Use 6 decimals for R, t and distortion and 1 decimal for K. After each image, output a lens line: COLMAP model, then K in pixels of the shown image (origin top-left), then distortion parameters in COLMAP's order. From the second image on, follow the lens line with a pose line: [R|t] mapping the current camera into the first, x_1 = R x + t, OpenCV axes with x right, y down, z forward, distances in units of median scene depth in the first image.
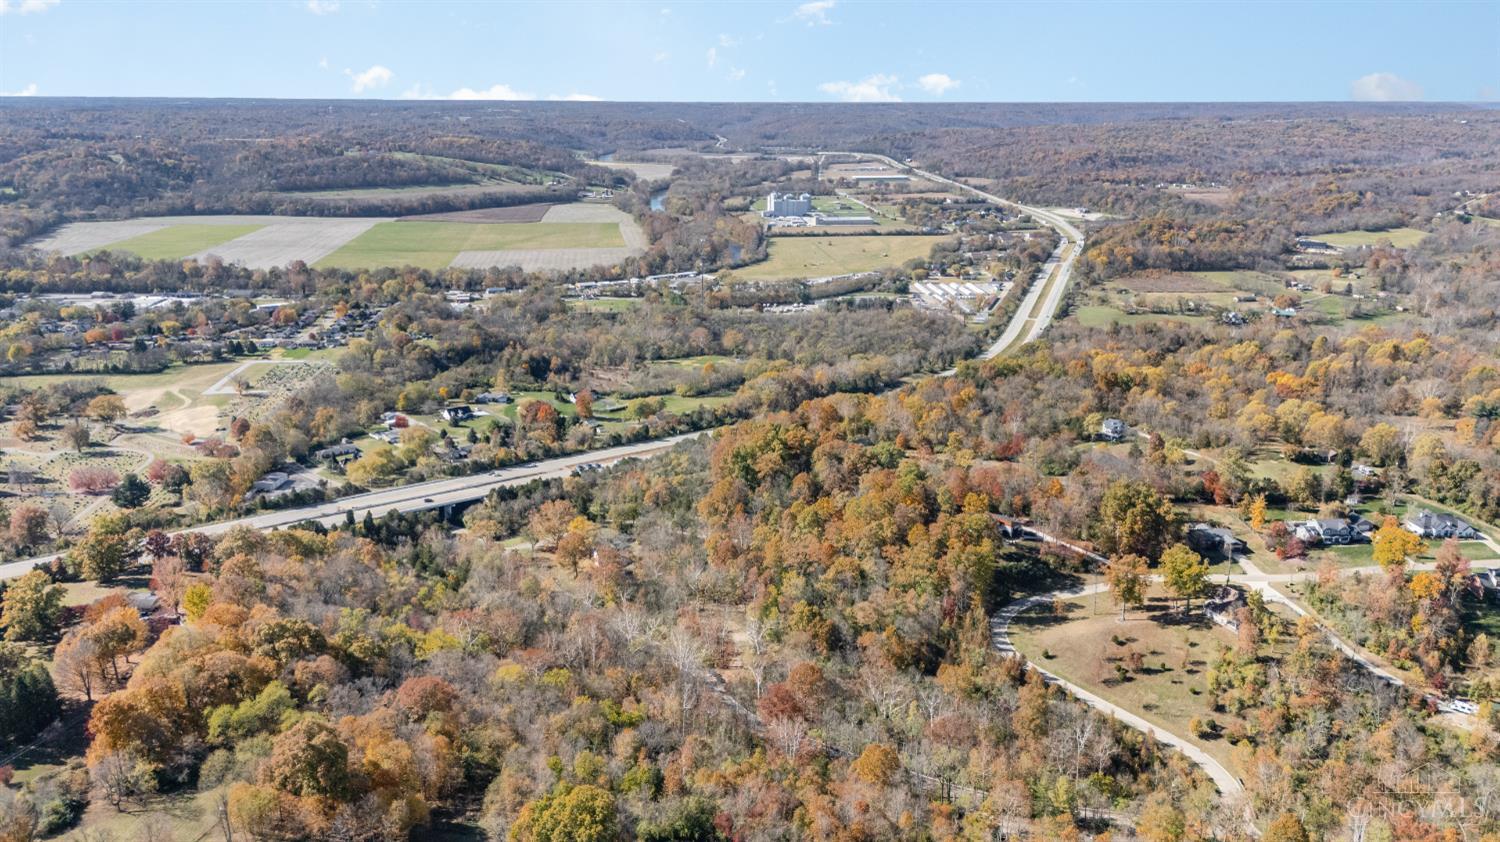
lens RADIAL K [[1089.4, 0, 750.0], [0, 1089.4, 421.0], [0, 0, 1]] dist [0.087405, -0.107529]
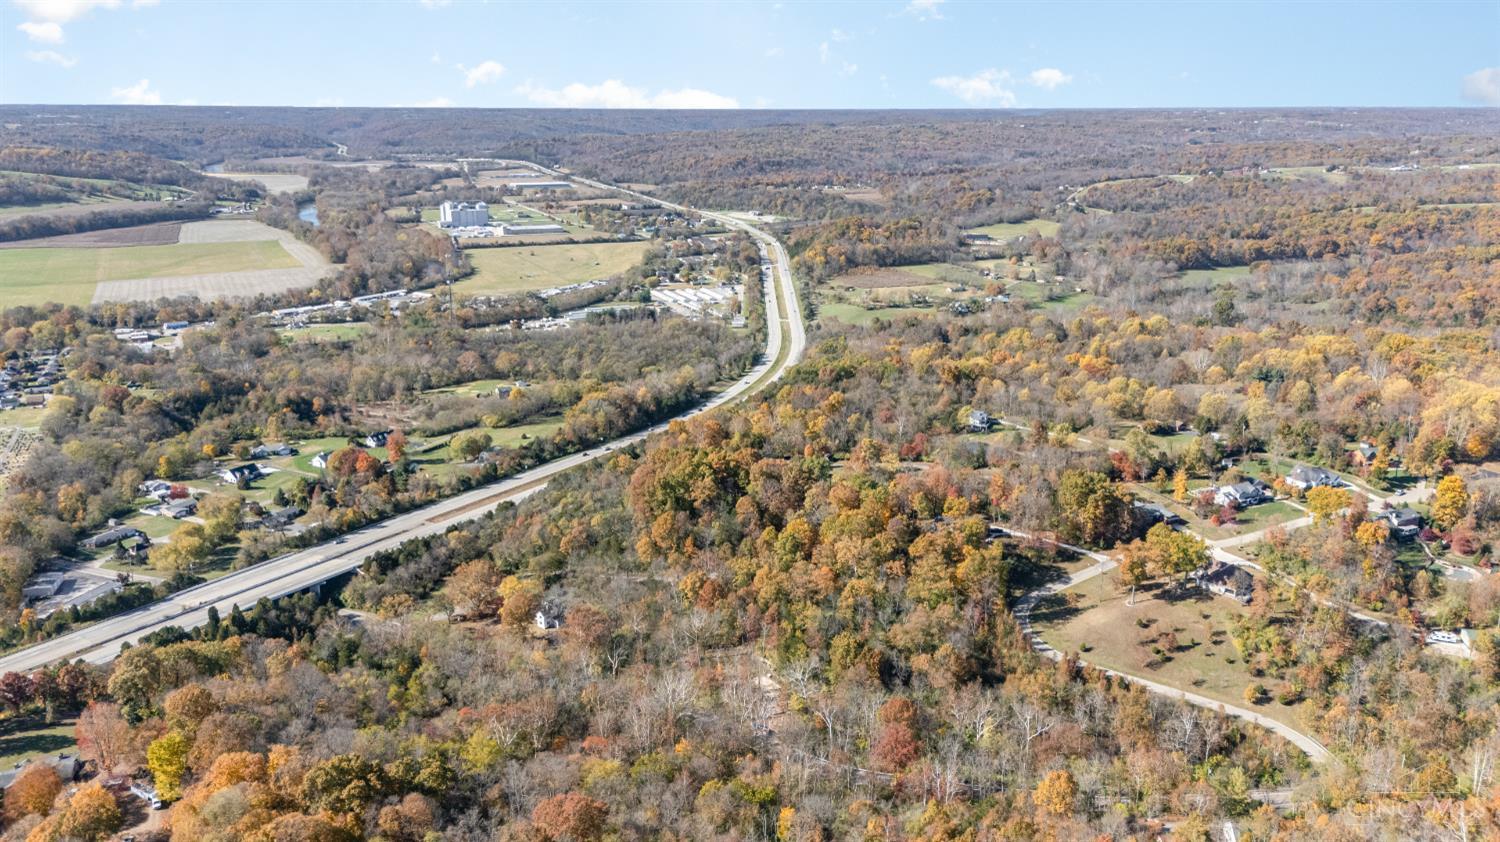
lens RADIAL K [[1089.4, 0, 750.0], [0, 1089.4, 421.0], [0, 0, 1]] dist [0.087405, -0.107529]
pose [[0.942596, -0.094113, 0.320399, -0.095480], [0.095747, 0.995348, 0.010688, -0.010771], [-0.319915, 0.020603, 0.947222, 0.037885]]
